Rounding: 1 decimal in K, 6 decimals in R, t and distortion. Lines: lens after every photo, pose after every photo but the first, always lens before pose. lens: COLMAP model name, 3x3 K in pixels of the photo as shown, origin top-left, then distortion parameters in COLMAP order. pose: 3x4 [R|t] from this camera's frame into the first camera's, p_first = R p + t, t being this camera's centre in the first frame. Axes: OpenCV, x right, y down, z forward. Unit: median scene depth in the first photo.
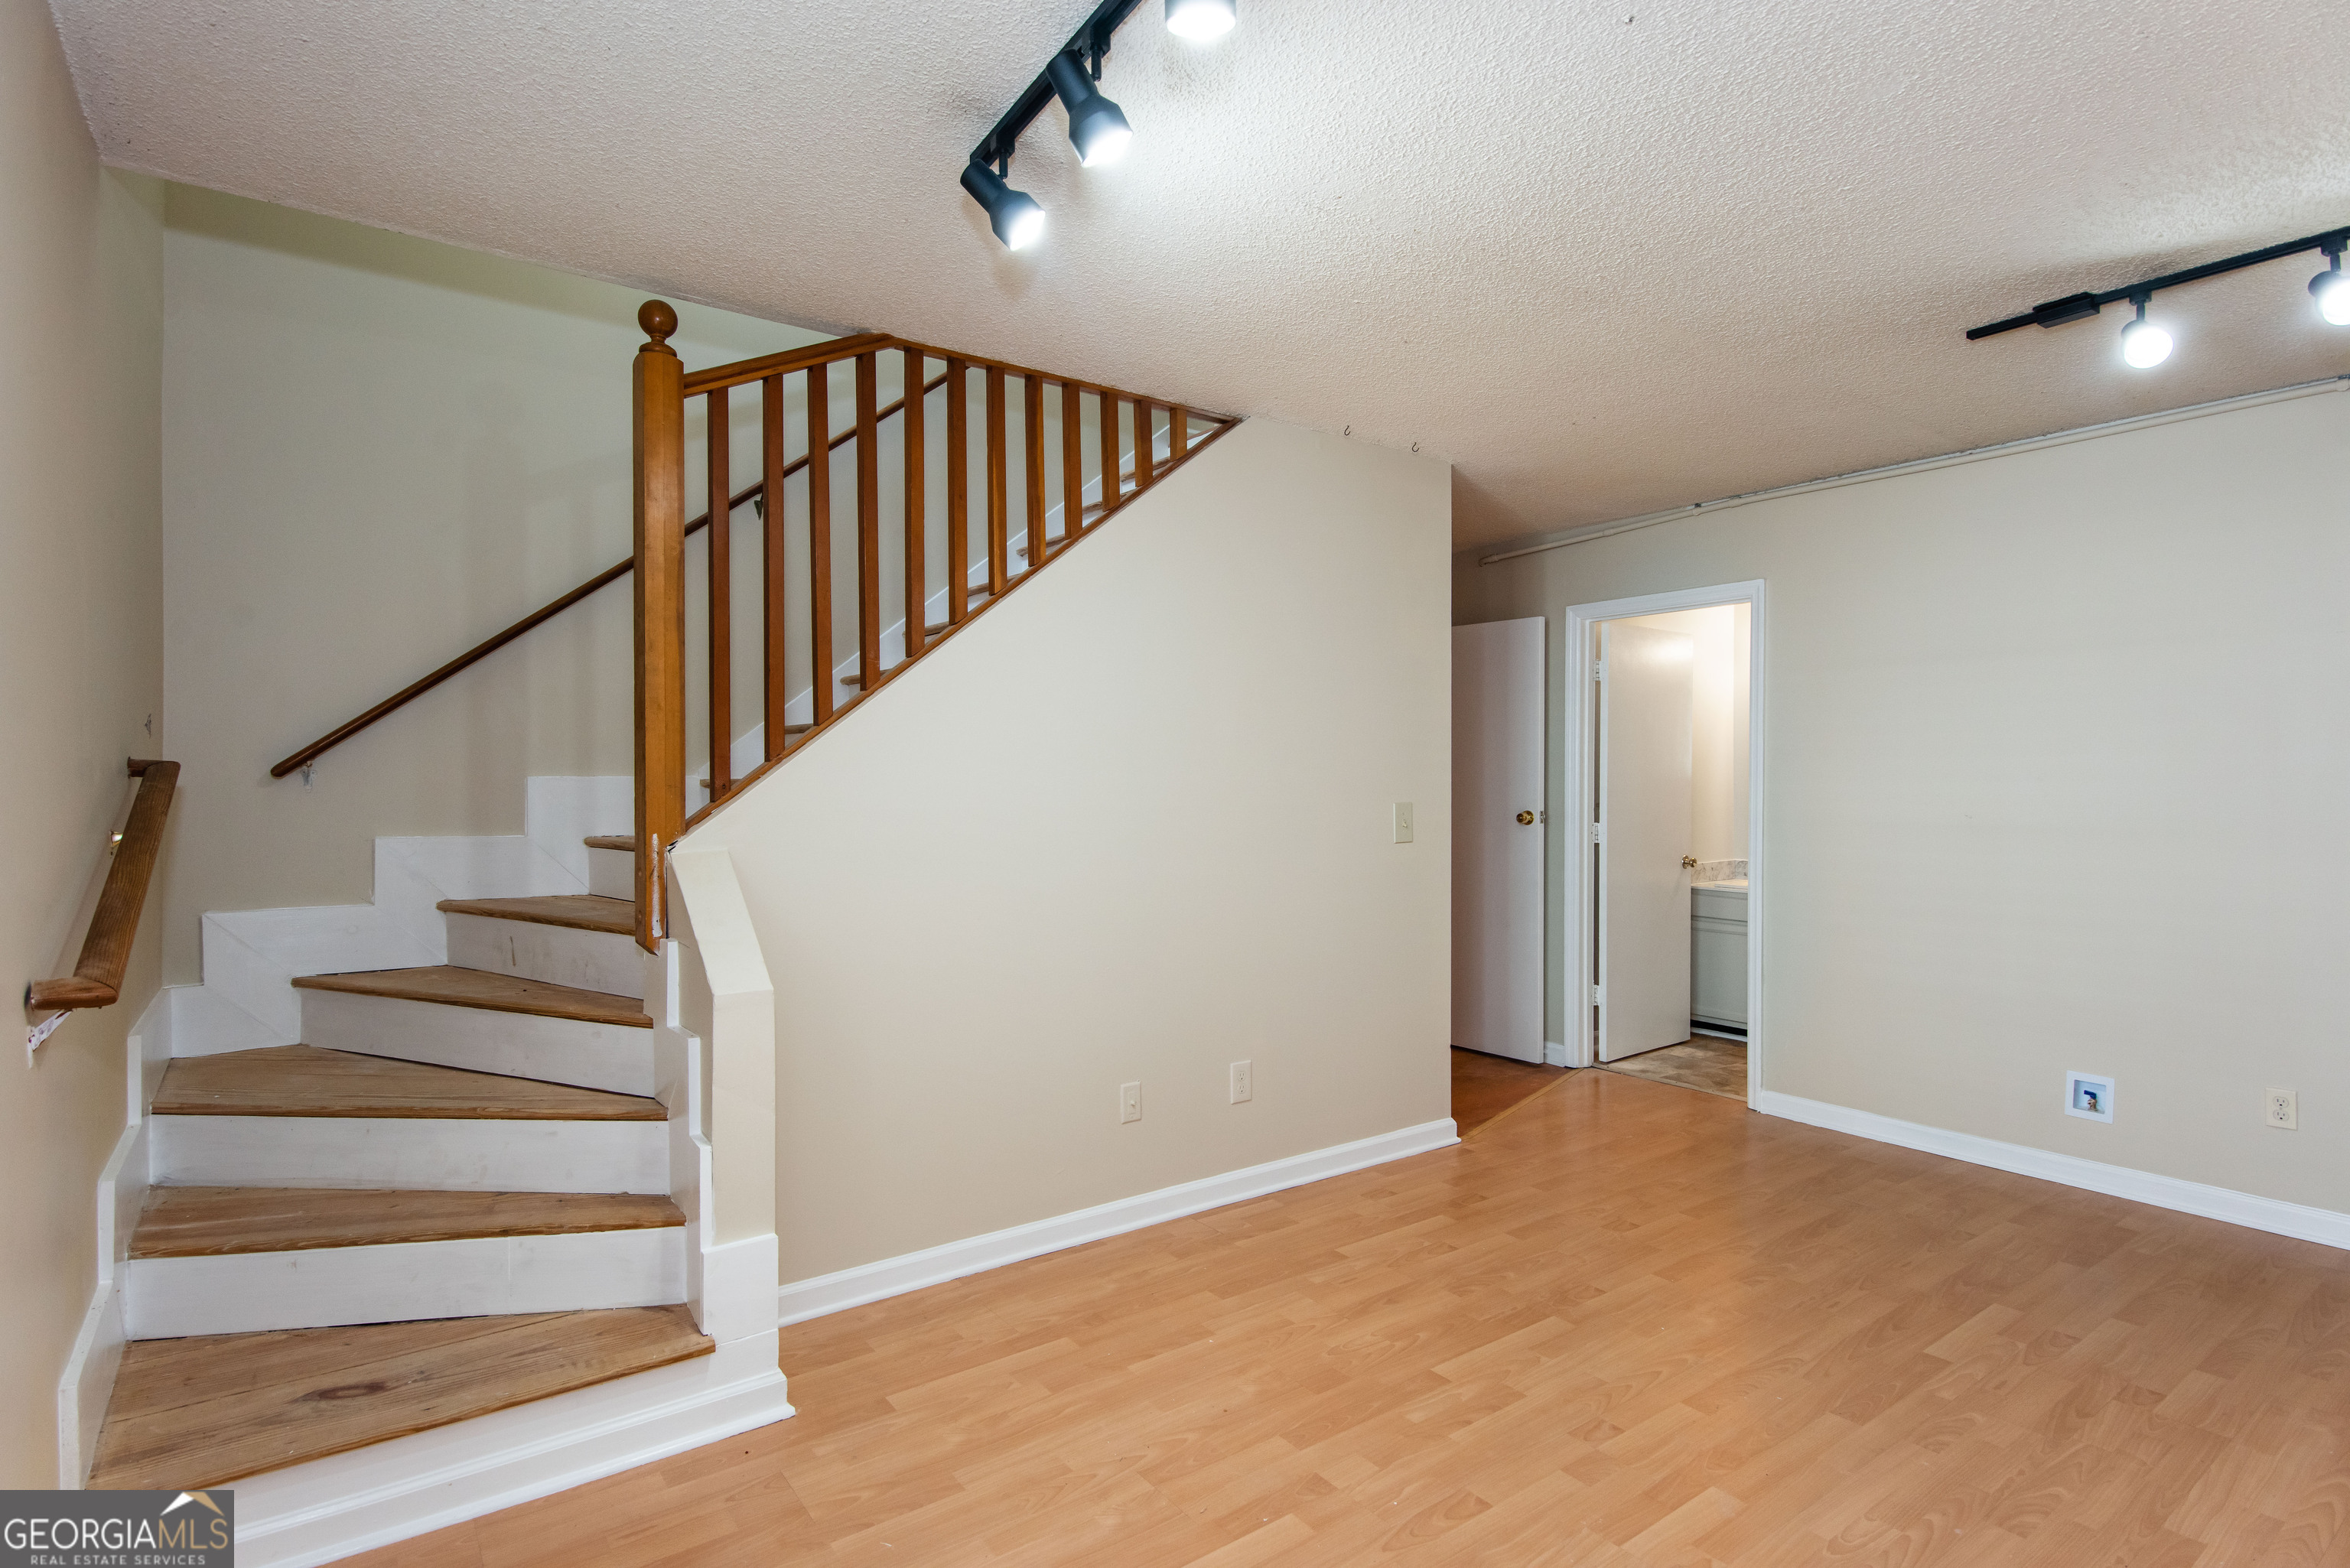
lens RADIAL K [[1158.6, 0, 1174.5], [0, 1158.6, 791.1], [0, 0, 1]] dist [0.015137, -0.006946]
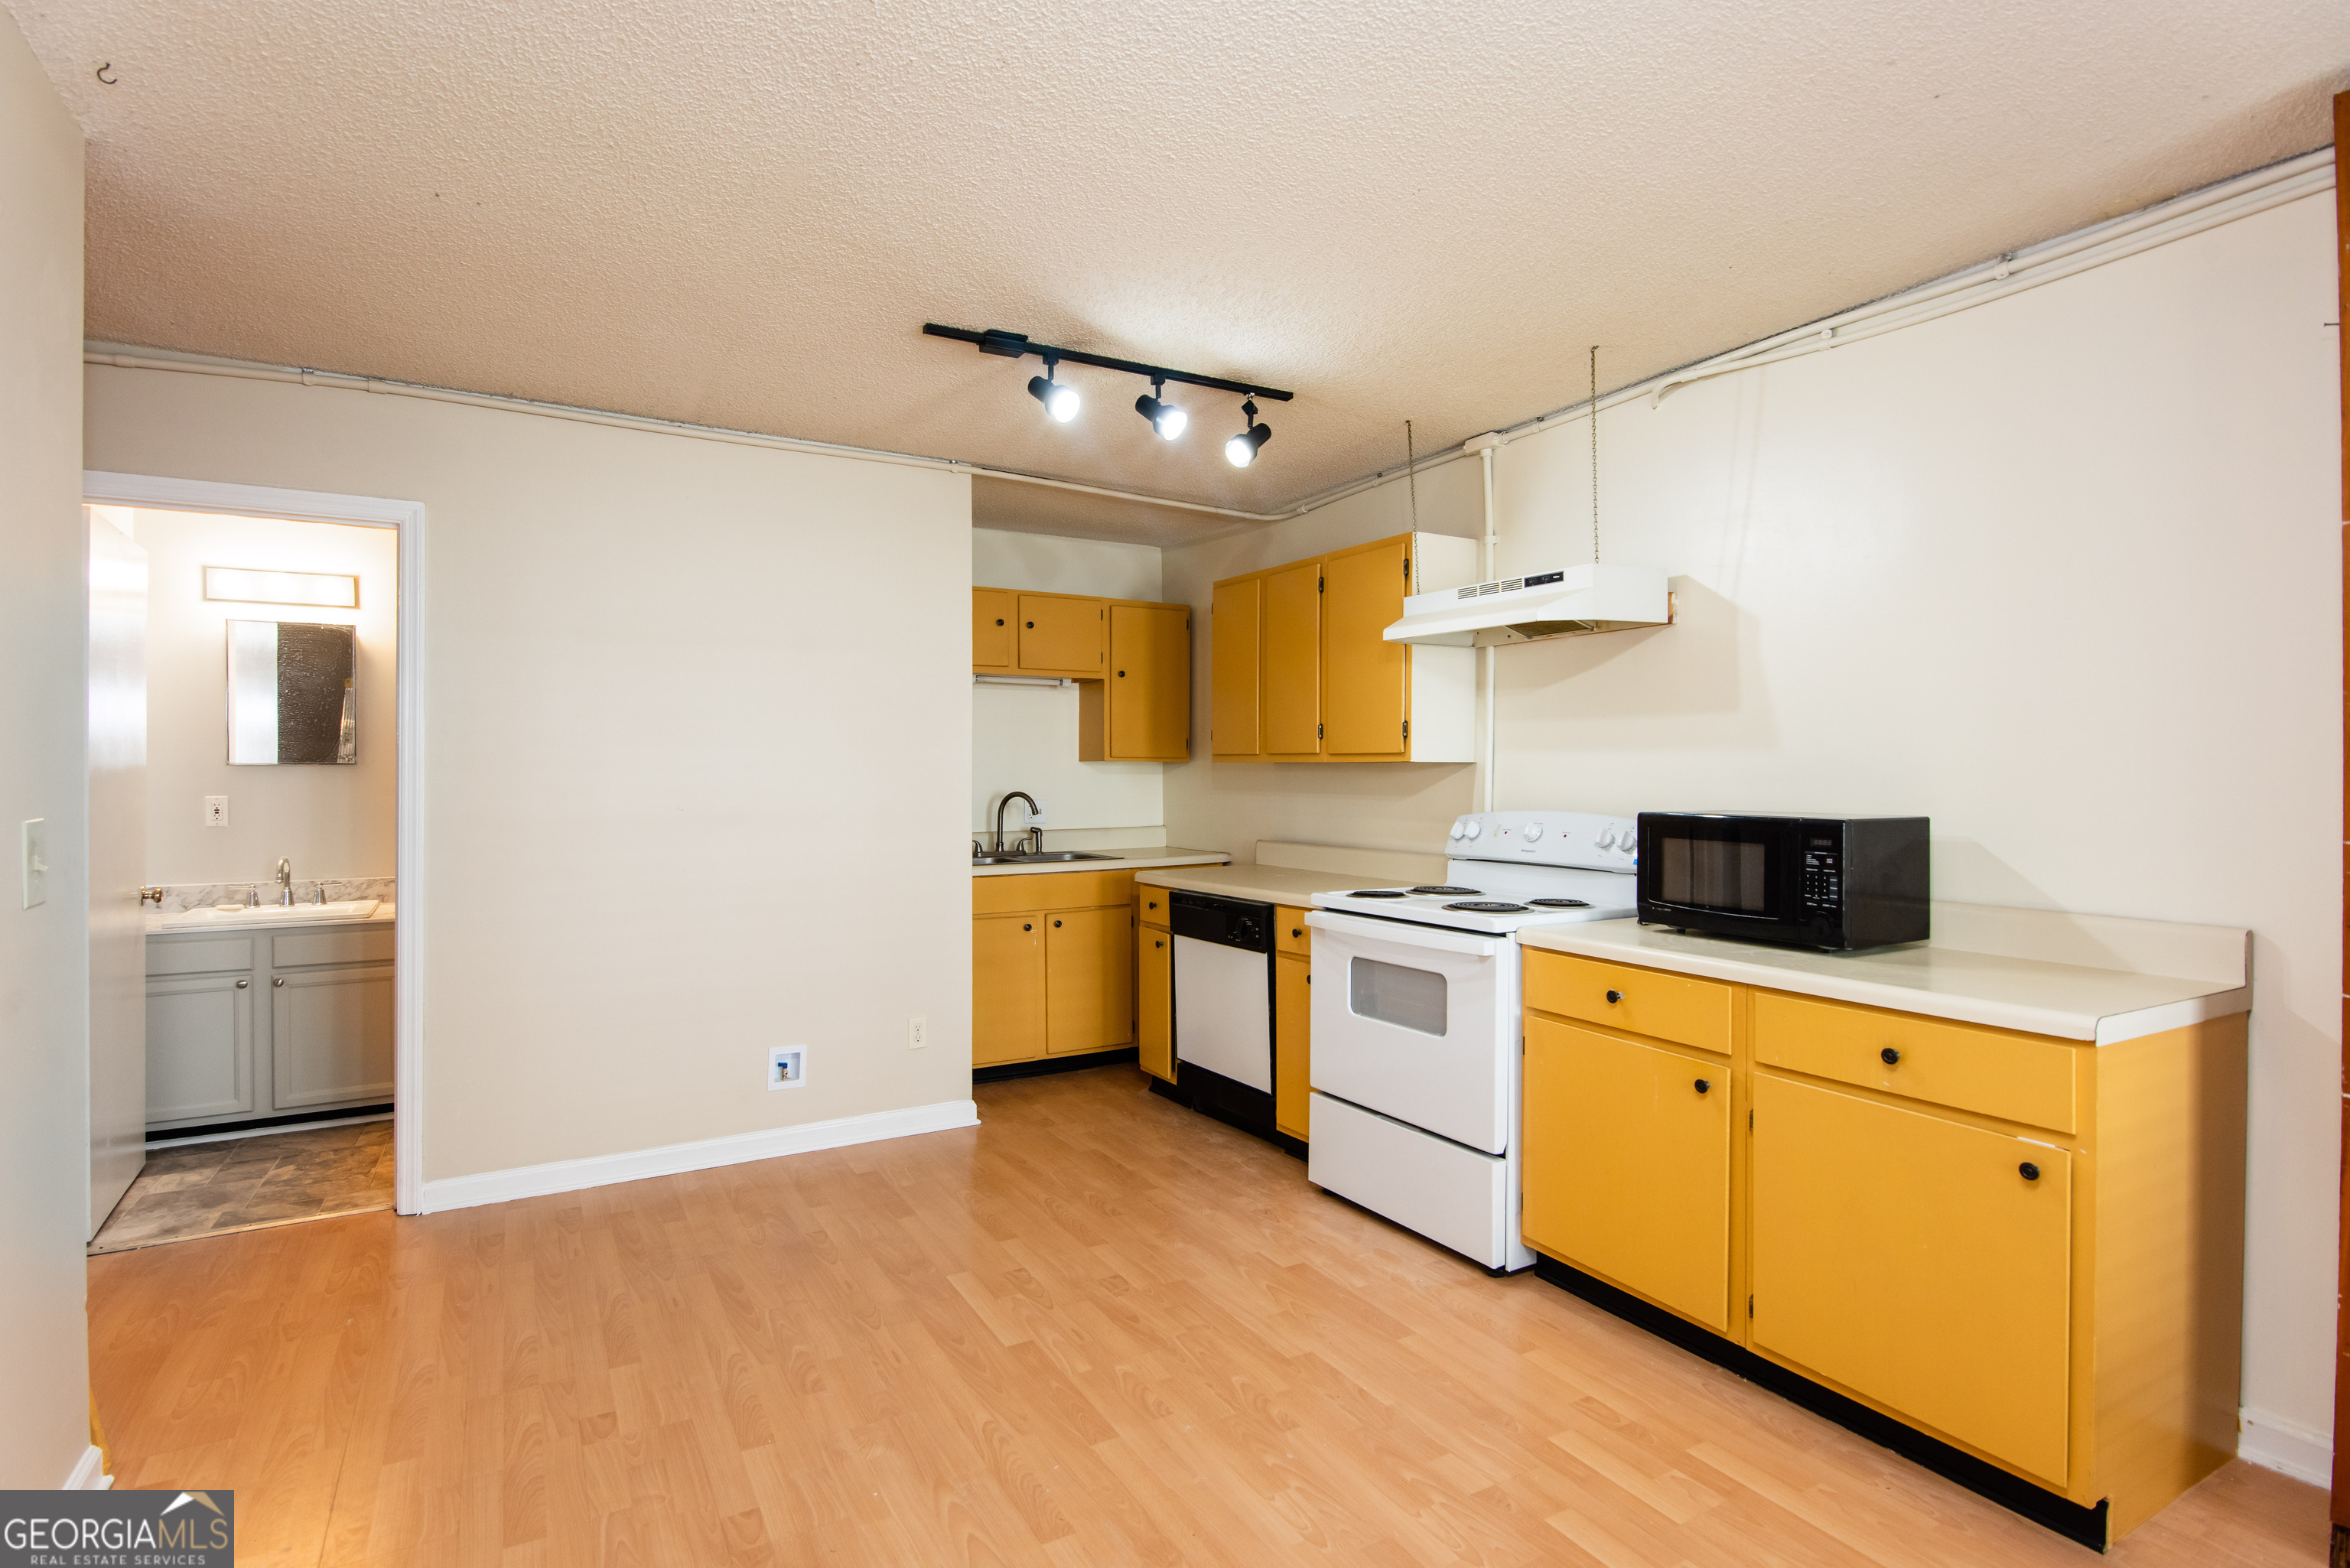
lens RADIAL K [[1158.6, 0, 1166.4], [0, 1158.6, 764.9], [0, 0, 1]] dist [0.015137, -0.006946]
pose [[0.113825, 0.006491, 0.993480, -0.295239], [0.010434, 0.999916, -0.007729, -0.001827], [-0.993446, 0.011246, 0.113747, 0.686965]]
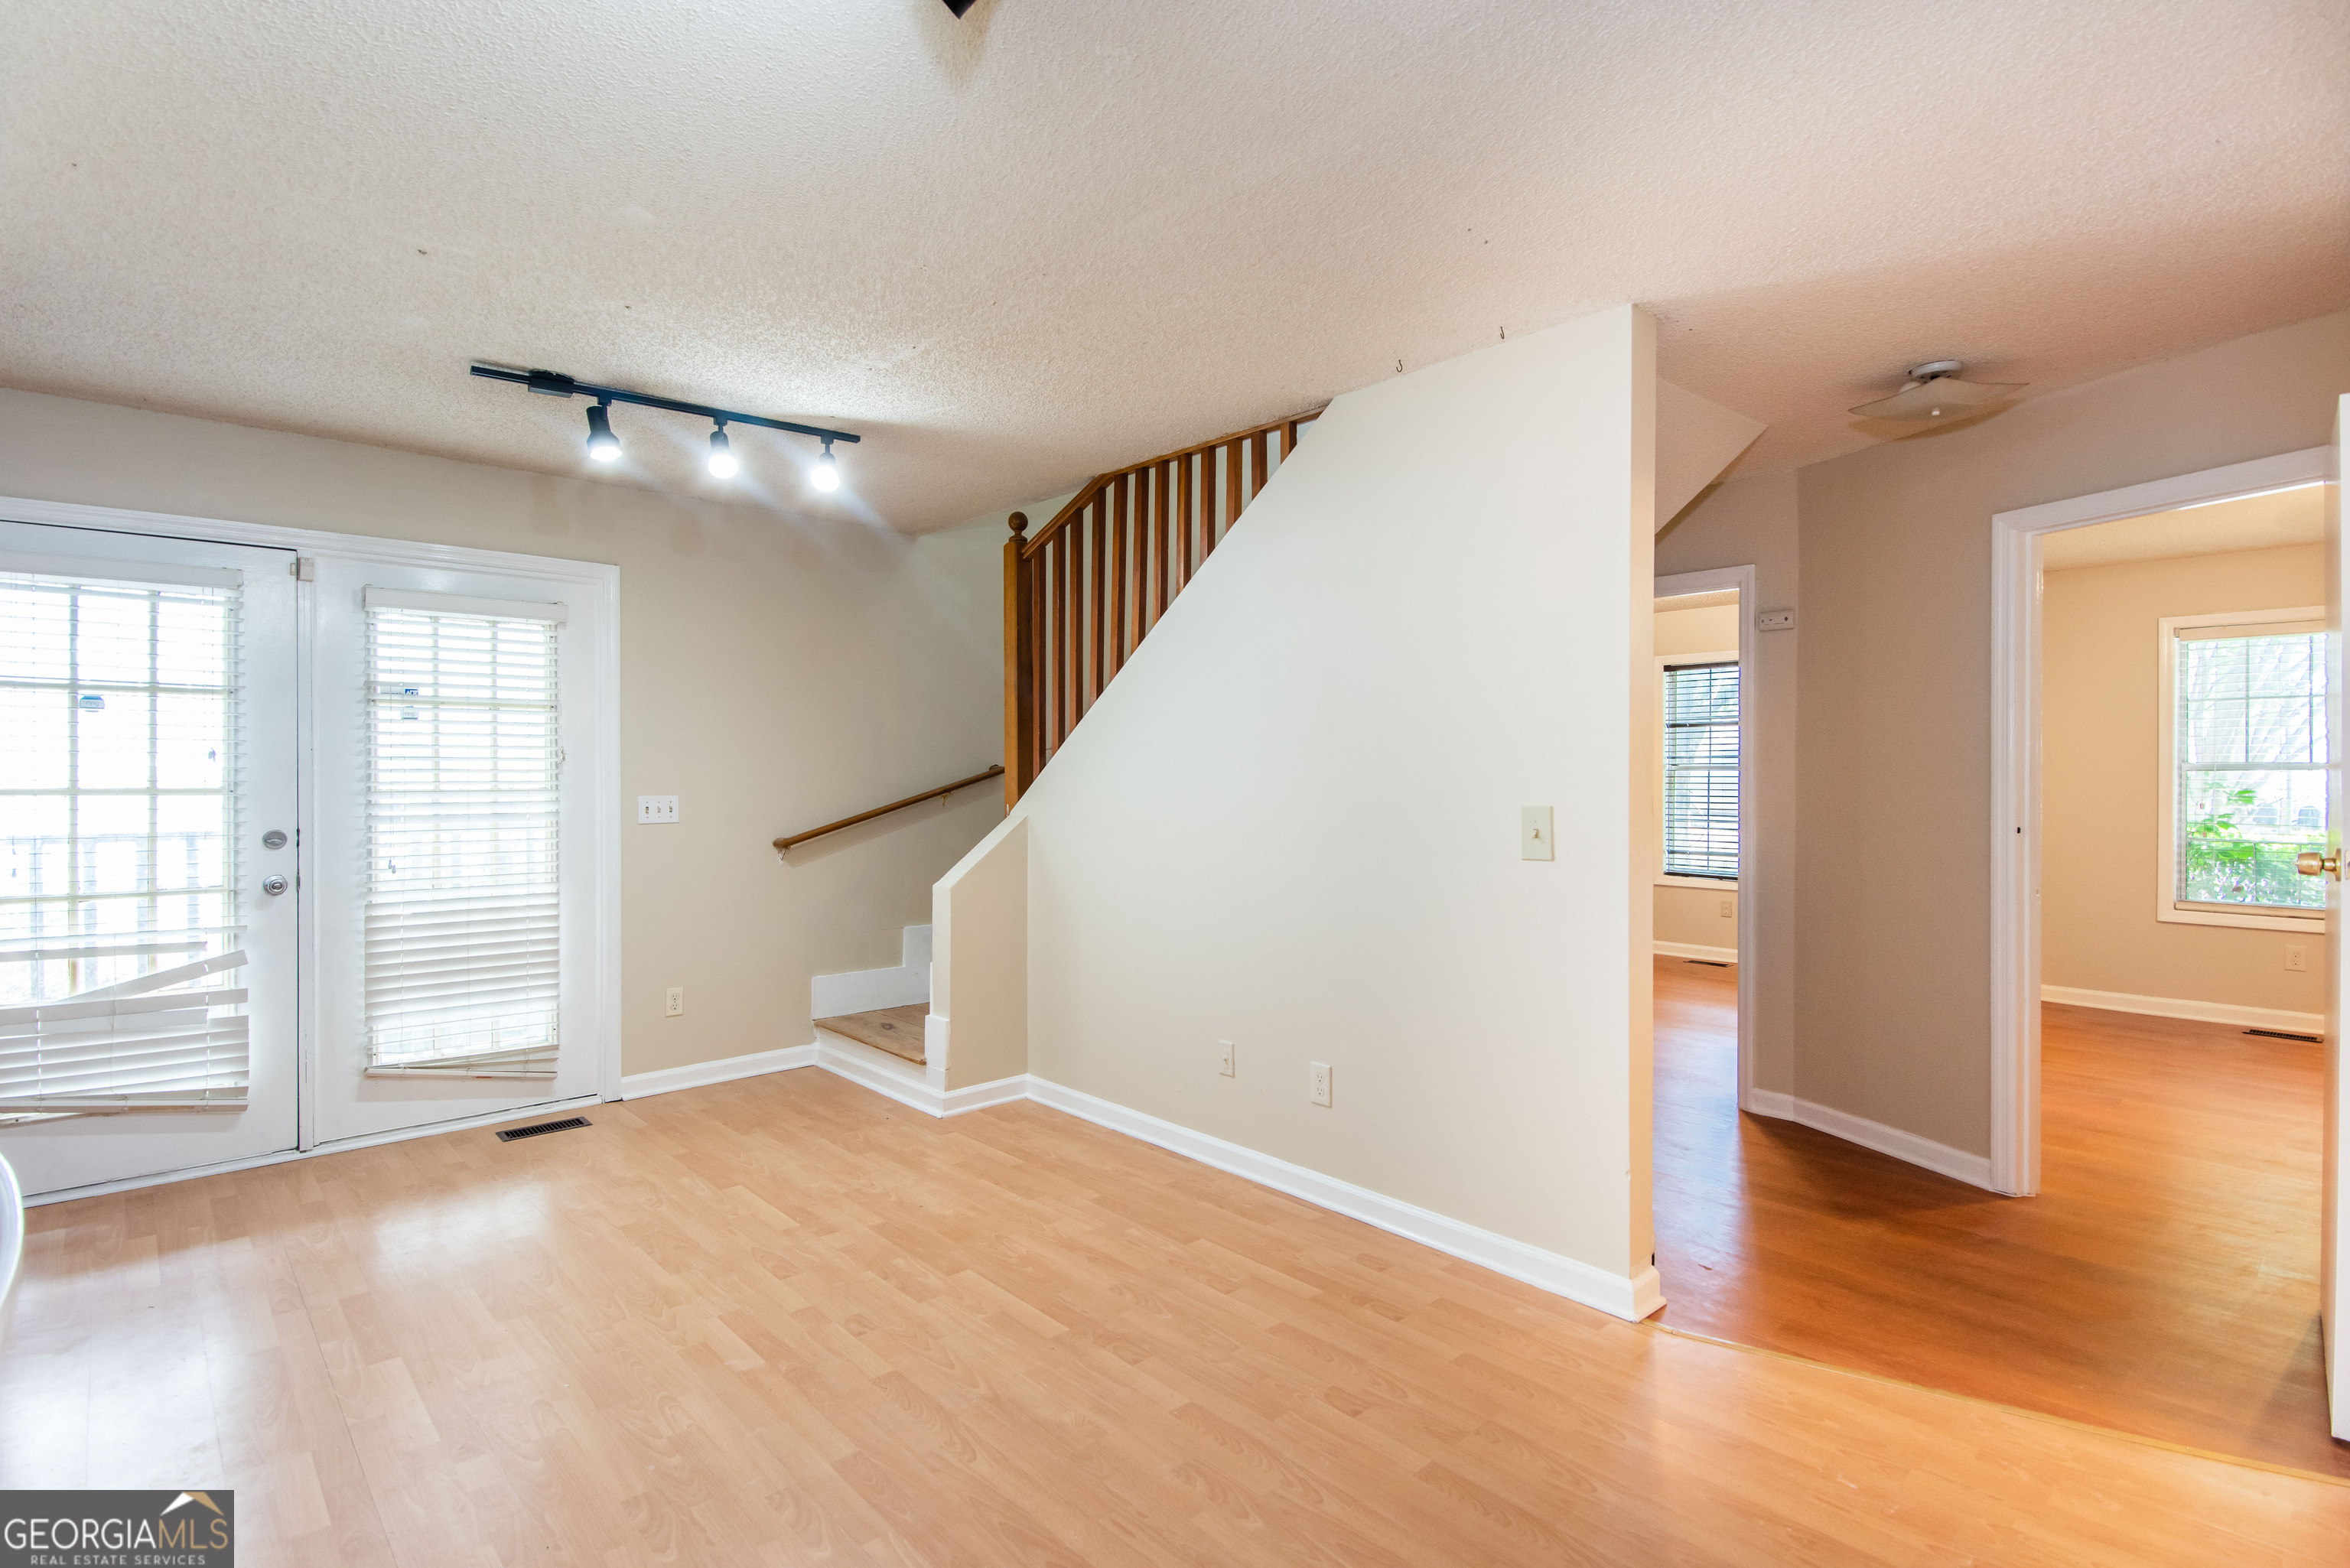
lens RADIAL K [[1158.6, 0, 1178.2], [0, 1158.6, 781.3], [0, 0, 1]] dist [0.015137, -0.006946]
pose [[0.110719, 0.003939, -0.993844, 1.251560], [-0.014374, 0.999894, 0.002361, -0.005796], [0.993748, 0.014024, 0.110764, 0.946758]]
